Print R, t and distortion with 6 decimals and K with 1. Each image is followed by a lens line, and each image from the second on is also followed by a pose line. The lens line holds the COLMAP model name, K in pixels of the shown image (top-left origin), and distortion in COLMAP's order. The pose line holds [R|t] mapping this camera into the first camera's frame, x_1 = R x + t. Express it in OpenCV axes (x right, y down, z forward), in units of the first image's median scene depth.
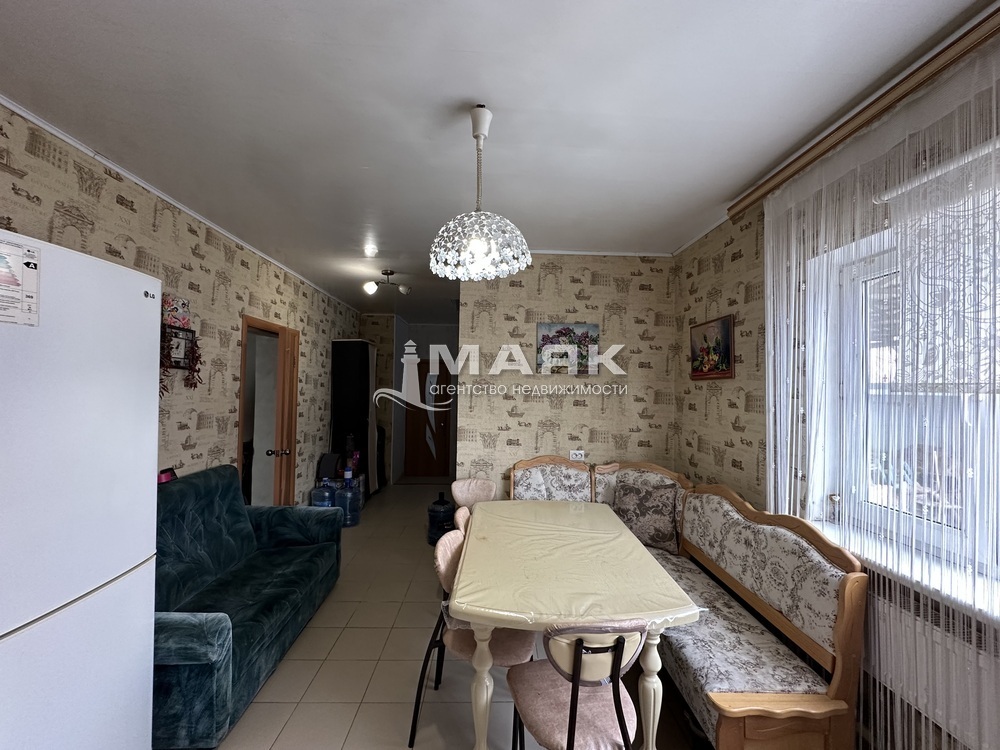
lens RADIAL K [[397.7, 0, 499.5], [0, 397.7, 378.1], [0, 0, 1]] dist [-0.001149, 0.000330]
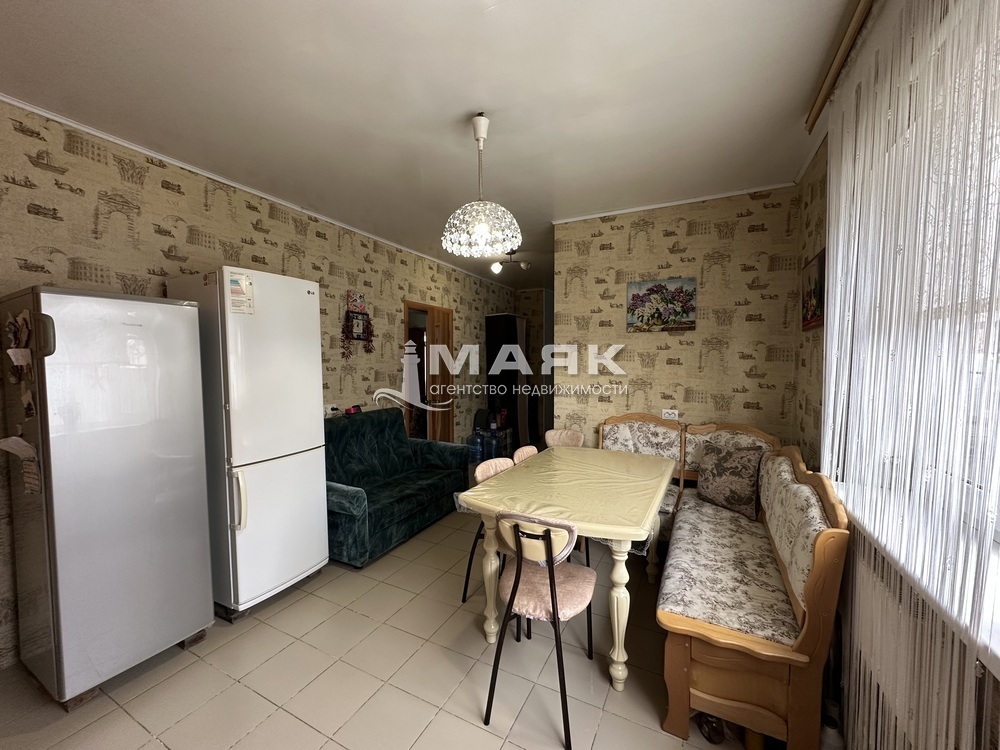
lens RADIAL K [[397.7, 0, 501.6], [0, 397.7, 377.8], [0, 0, 1]] dist [-0.001149, 0.000330]
pose [[0.878908, 0.004932, -0.476965, 0.339242], [0.026341, 0.997919, 0.058858, 0.039728], [0.476263, -0.064294, 0.876949, -0.065184]]
